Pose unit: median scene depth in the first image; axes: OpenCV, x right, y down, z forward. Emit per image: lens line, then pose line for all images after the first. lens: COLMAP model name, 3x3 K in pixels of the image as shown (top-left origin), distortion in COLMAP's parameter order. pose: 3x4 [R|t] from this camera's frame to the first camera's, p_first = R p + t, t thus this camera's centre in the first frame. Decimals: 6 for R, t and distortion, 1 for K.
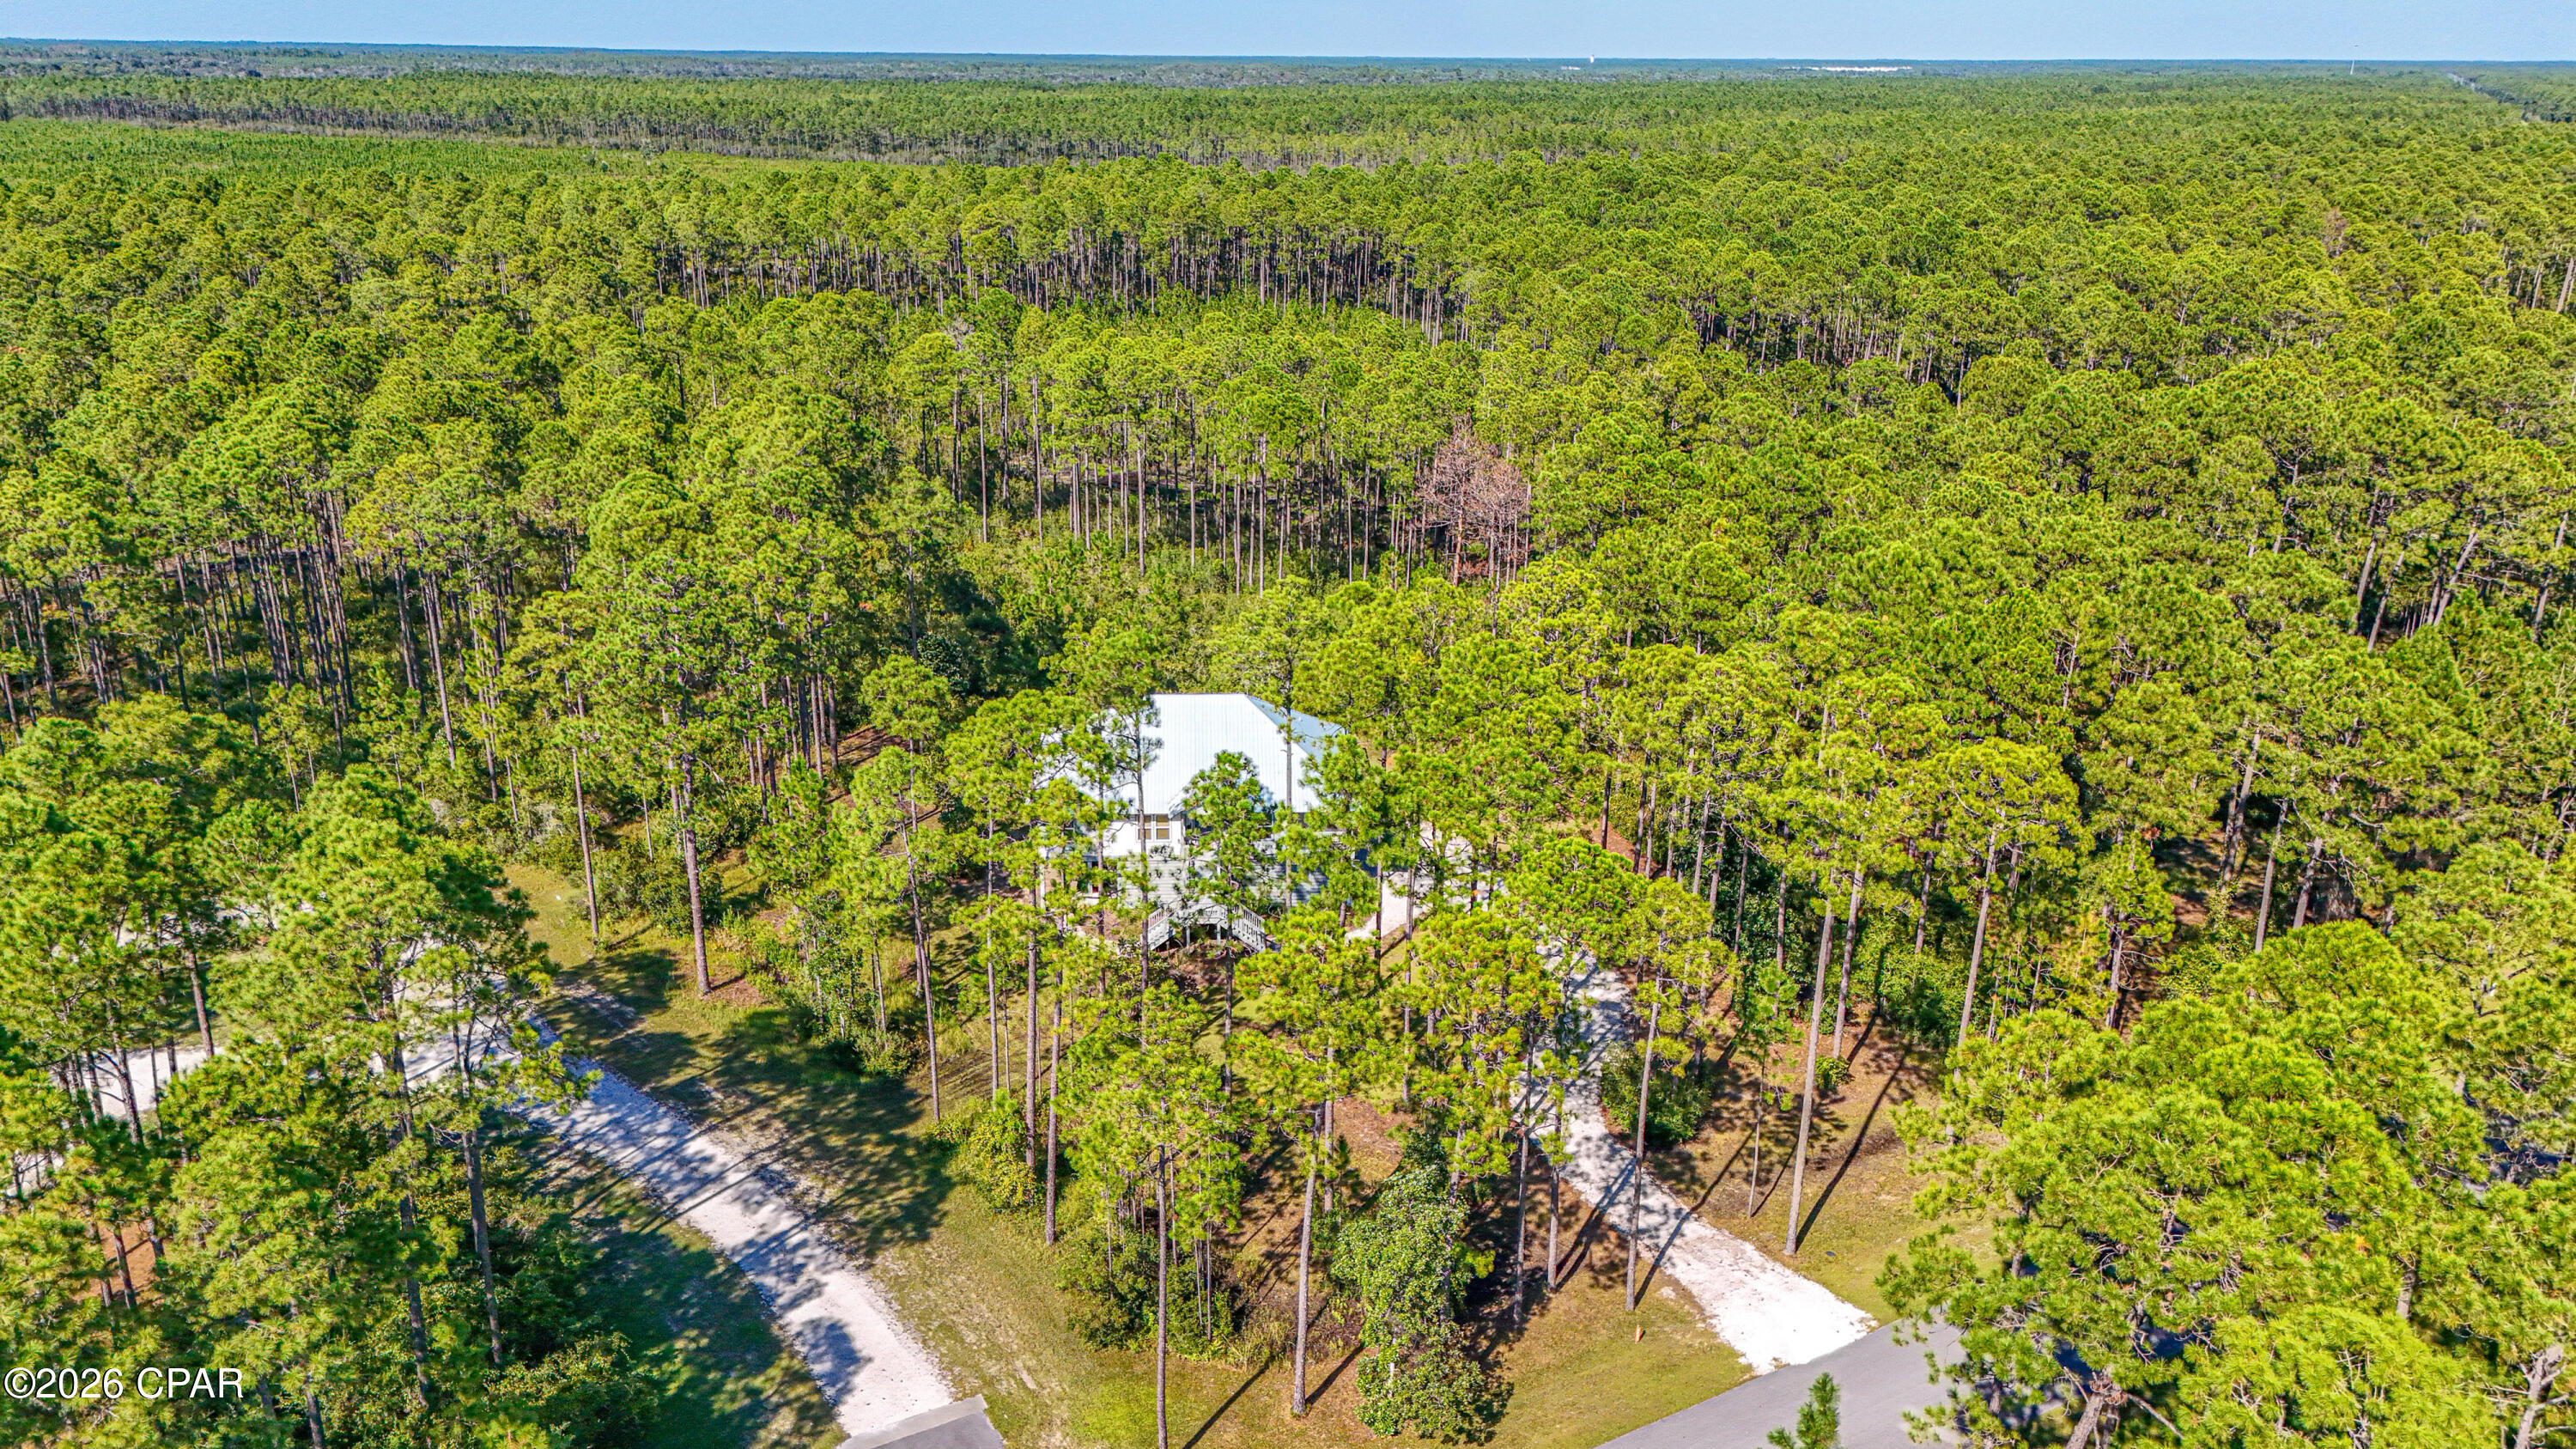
lens RADIAL K [[1909.5, 0, 1294.9], [0, 1909.5, 720.6], [0, 0, 1]] dist [0.045686, -0.009783]
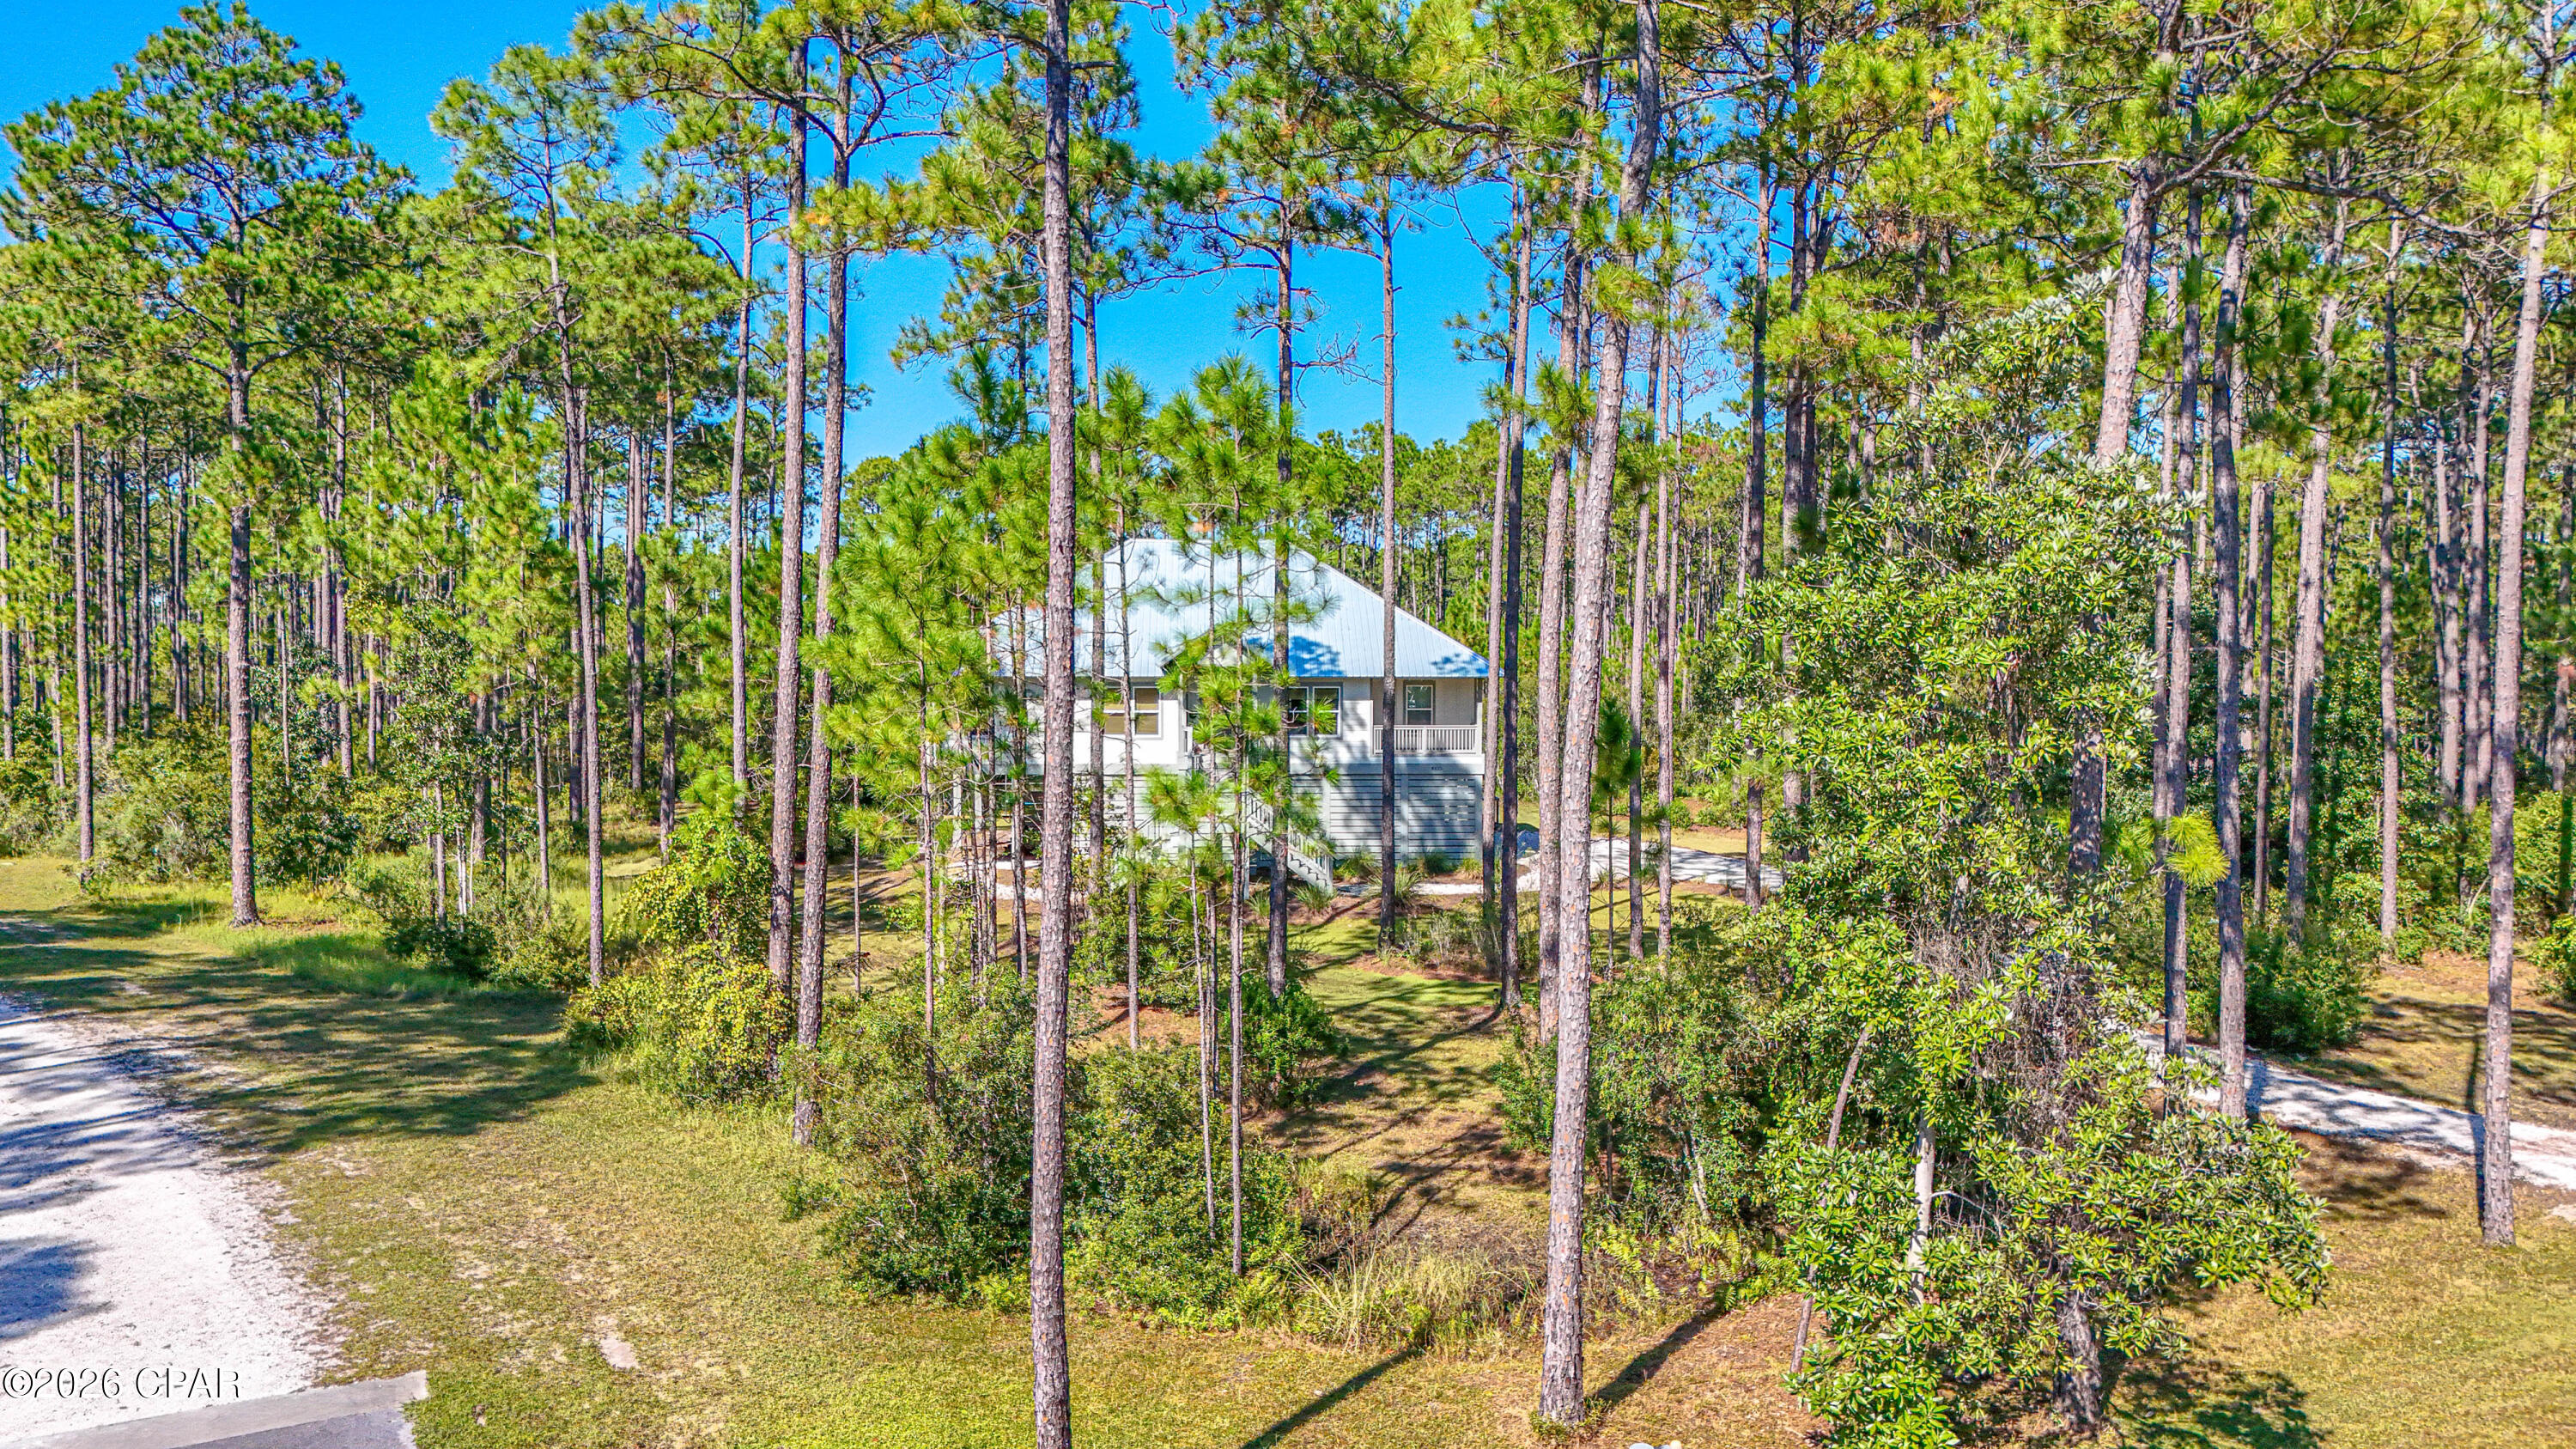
lens RADIAL K [[1909.5, 0, 1282.9], [0, 1909.5, 725.0], [0, 0, 1]] dist [0.045686, -0.009783]
pose [[0.999934, -0.006719, -0.009325, -0.031426], [0.003702, 0.956372, -0.292128, 0.308056], [0.010881, 0.292074, 0.956334, 0.631430]]
